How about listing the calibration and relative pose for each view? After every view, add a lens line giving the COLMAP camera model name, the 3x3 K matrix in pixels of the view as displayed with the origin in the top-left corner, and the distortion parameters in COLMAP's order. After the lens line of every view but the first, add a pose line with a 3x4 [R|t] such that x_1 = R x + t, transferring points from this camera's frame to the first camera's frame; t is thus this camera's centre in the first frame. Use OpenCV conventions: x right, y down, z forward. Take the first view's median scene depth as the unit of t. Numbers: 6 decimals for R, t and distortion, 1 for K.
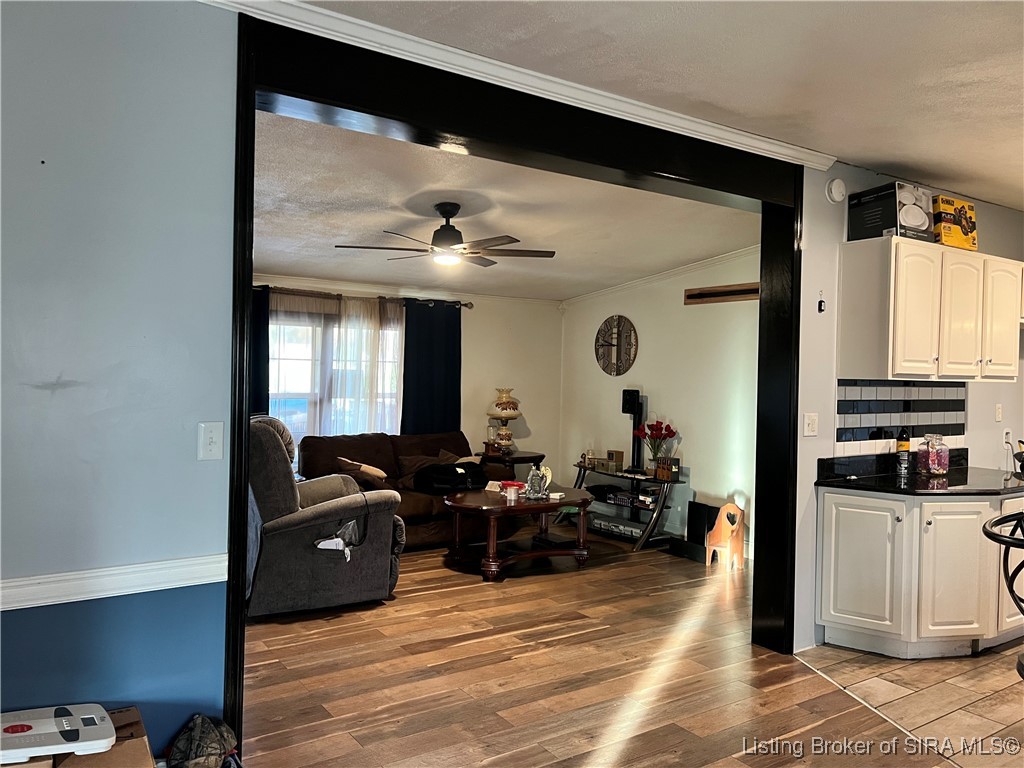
lens RADIAL K [[765.6, 0, 516.6], [0, 765.6, 376.0], [0, 0, 1]] dist [0.038713, -0.013963]
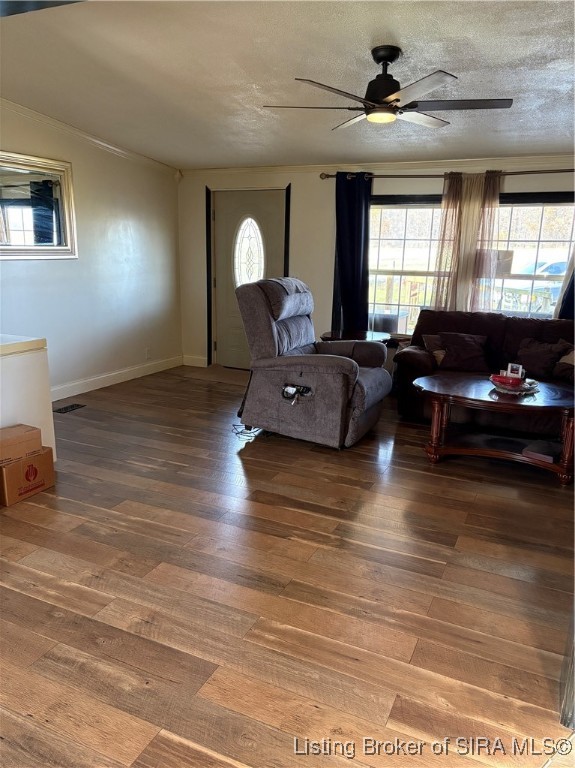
lens RADIAL K [[579.5, 0, 287.0], [0, 579.5, 390.1], [0, 0, 1]] dist [0.027952, -0.025313]
pose [[0.506877, 0.196785, -0.839257, 0.341618], [-0.013701, 0.975311, 0.220412, 0.007290], [0.861910, -0.100223, 0.497058, 0.372100]]
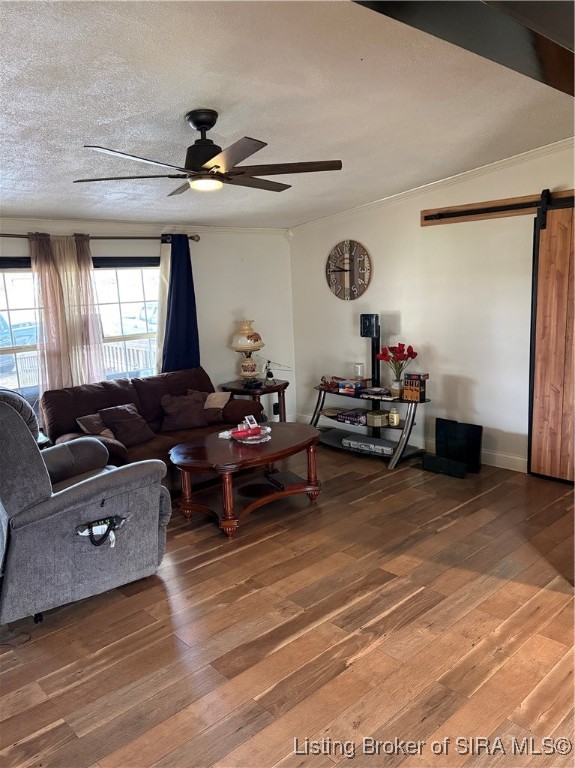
lens RADIAL K [[579.5, 0, 289.3], [0, 579.5, 382.2], [0, 0, 1]] dist [0.027952, -0.025313]
pose [[0.986795, -0.089871, 0.134756, -0.073904], [0.066695, 0.983599, 0.167583, -0.031190], [-0.147607, -0.156383, 0.976605, 0.247848]]
